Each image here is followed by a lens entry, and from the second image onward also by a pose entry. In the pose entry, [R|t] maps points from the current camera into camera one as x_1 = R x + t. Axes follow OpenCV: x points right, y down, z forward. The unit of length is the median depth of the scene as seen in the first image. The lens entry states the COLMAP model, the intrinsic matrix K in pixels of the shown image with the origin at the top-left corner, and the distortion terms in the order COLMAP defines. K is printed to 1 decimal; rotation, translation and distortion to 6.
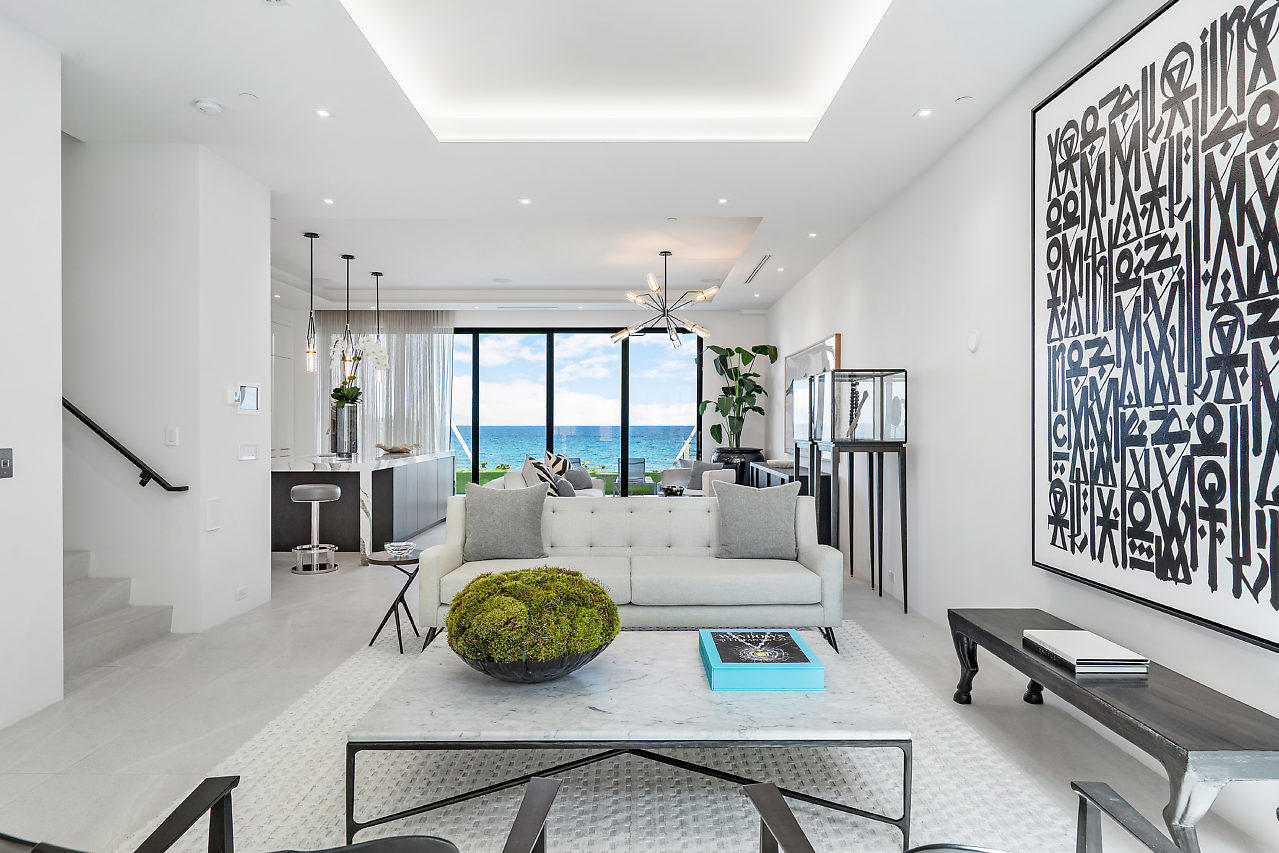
lens RADIAL K [[736.7, 0, 639.5], [0, 736.7, 426.5], [0, 0, 1]] dist [0.004036, -0.000162]
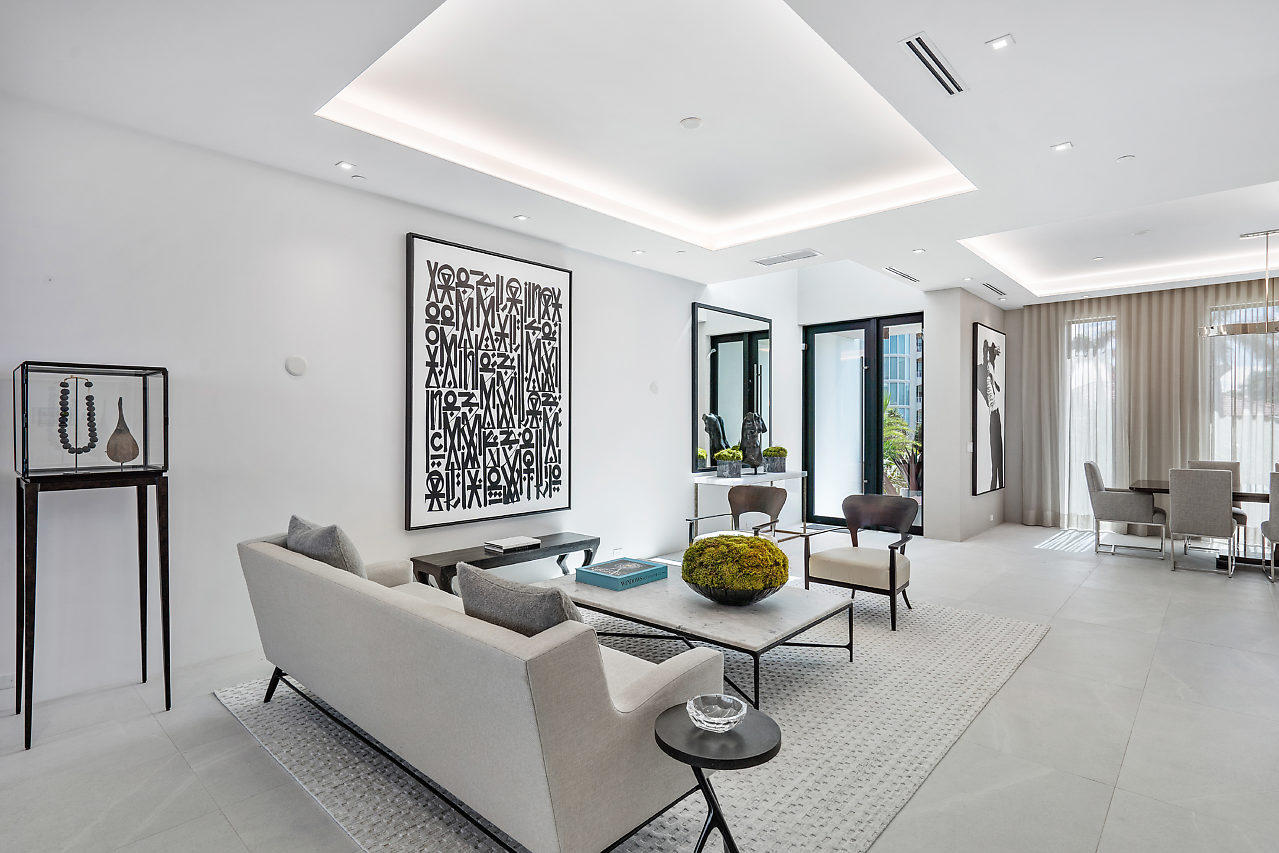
lens RADIAL K [[631.9, 0, 639.5], [0, 631.9, 426.5], [0, 0, 1]] dist [-0.013736, 0.000006]
pose [[-0.738404, -0.001039, 0.674357, -0.883807], [0.002584, 0.999987, 0.004369, -0.040157], [-0.674353, 0.004969, -0.738392, 2.078470]]
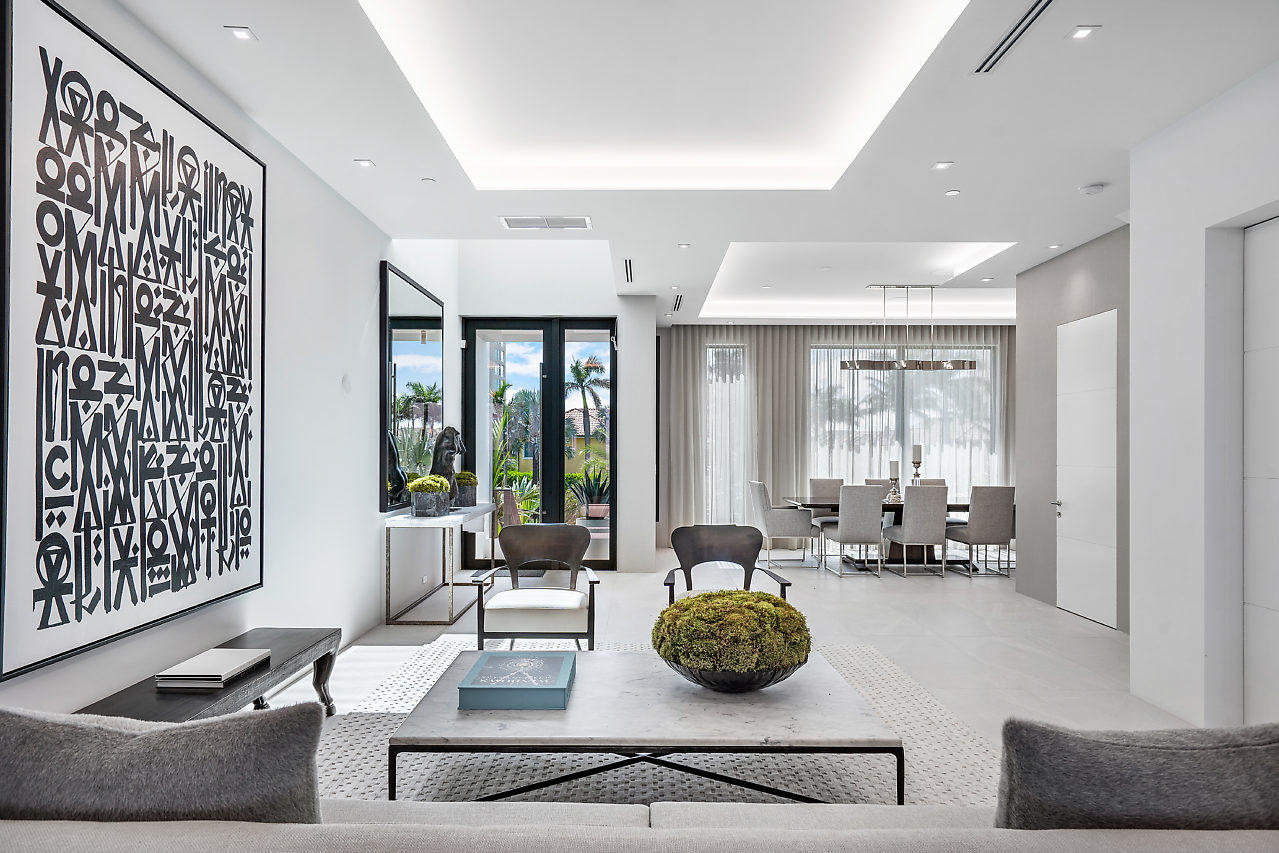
lens RADIAL K [[736.8, 0, 639.5], [0, 736.8, 454.5], [0, 0, 1]] dist [0.001885, -0.000913]
pose [[-0.999987, -0.005041, 0.001080, -0.020005], [-0.005032, 0.999954, 0.008197, -0.019689], [-0.001121, 0.008191, -0.999966, 2.065835]]
